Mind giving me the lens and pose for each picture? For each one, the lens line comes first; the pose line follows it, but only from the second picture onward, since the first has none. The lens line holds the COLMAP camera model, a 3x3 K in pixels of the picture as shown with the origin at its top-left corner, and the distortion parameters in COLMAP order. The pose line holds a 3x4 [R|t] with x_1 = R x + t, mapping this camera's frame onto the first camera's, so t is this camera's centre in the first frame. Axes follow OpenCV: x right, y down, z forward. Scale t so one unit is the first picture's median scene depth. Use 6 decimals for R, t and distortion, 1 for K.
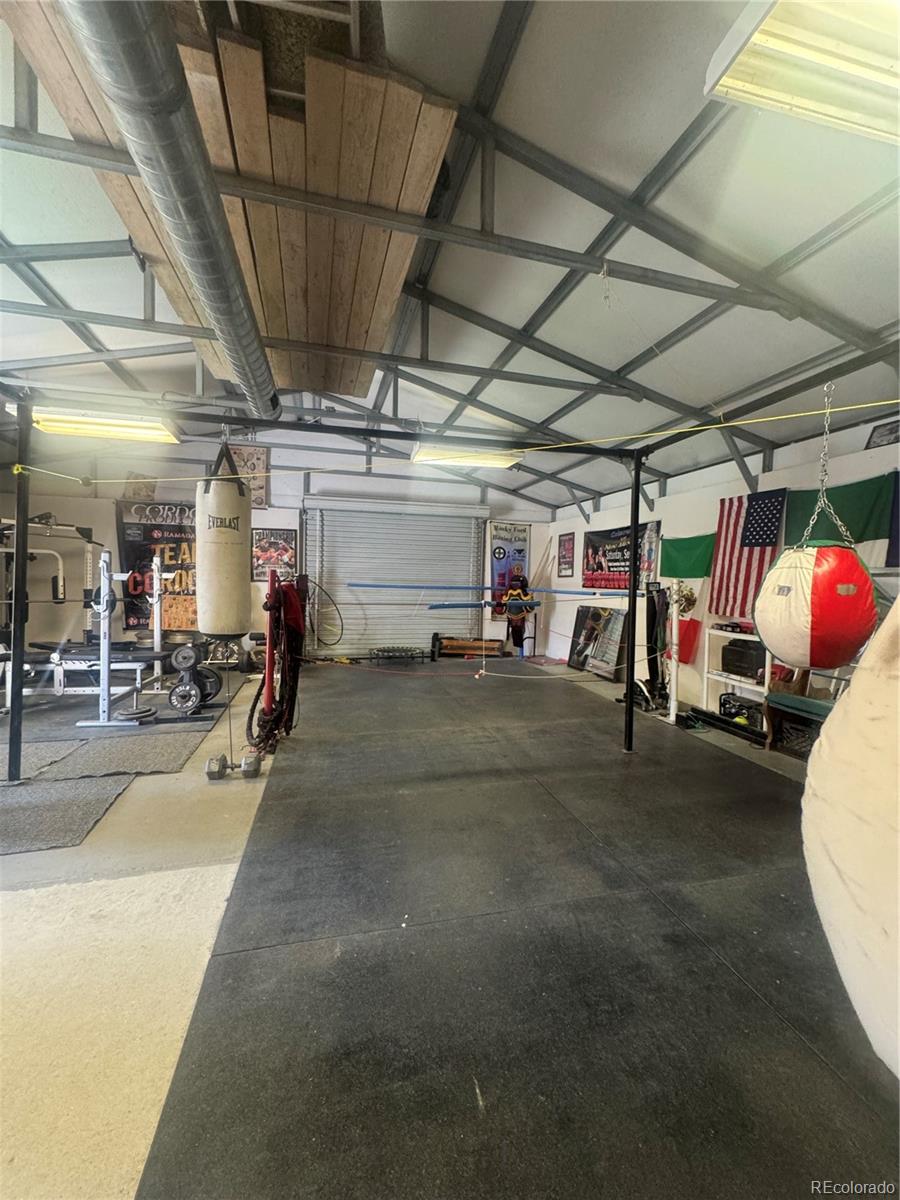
lens RADIAL K [[479.5, 0, 445.4], [0, 479.5, 598.1], [0, 0, 1]] dist [-0.002474, 0.000062]
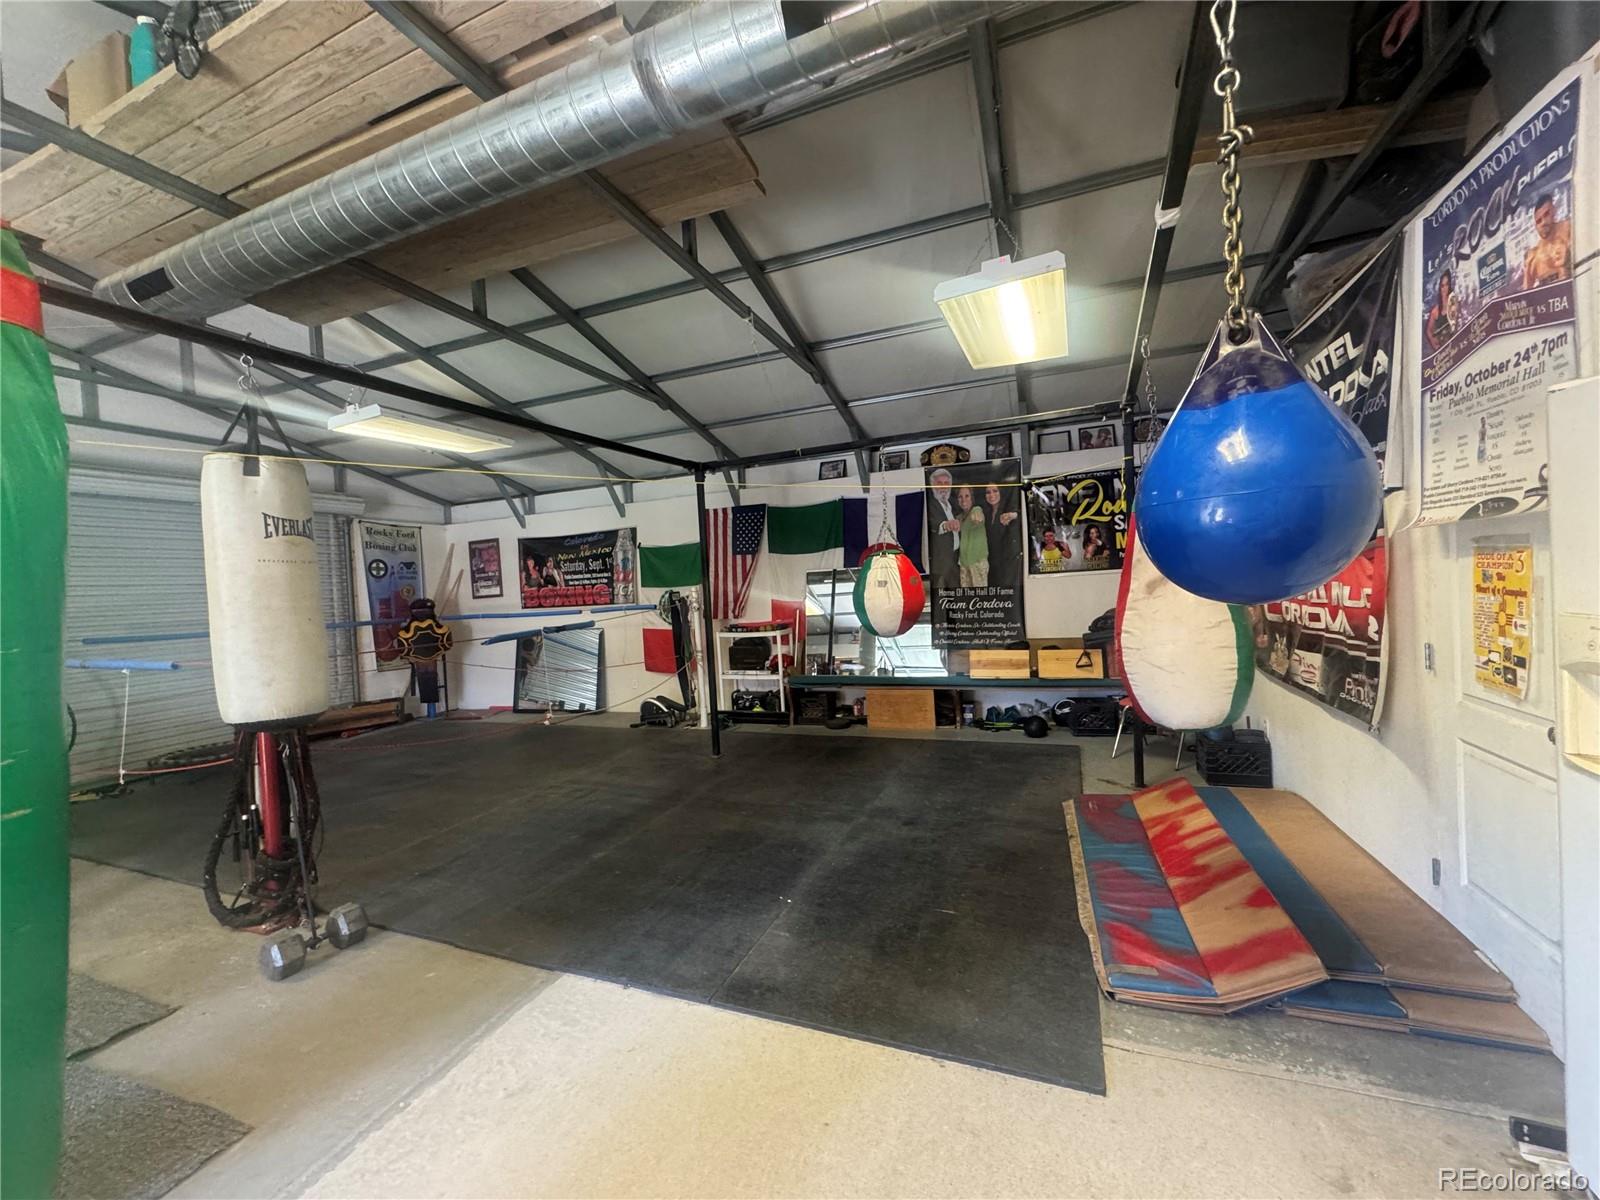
lens RADIAL K [[639.3, 0, 800.5], [0, 639.3, 596.8], [0, 0, 1]] dist [-0.002474, 0.000062]
pose [[0.588255, -0.067039, 0.805892, -0.414700], [0.099836, 0.994955, 0.009892, -0.009084], [-0.802489, 0.074638, 0.591980, 0.018688]]
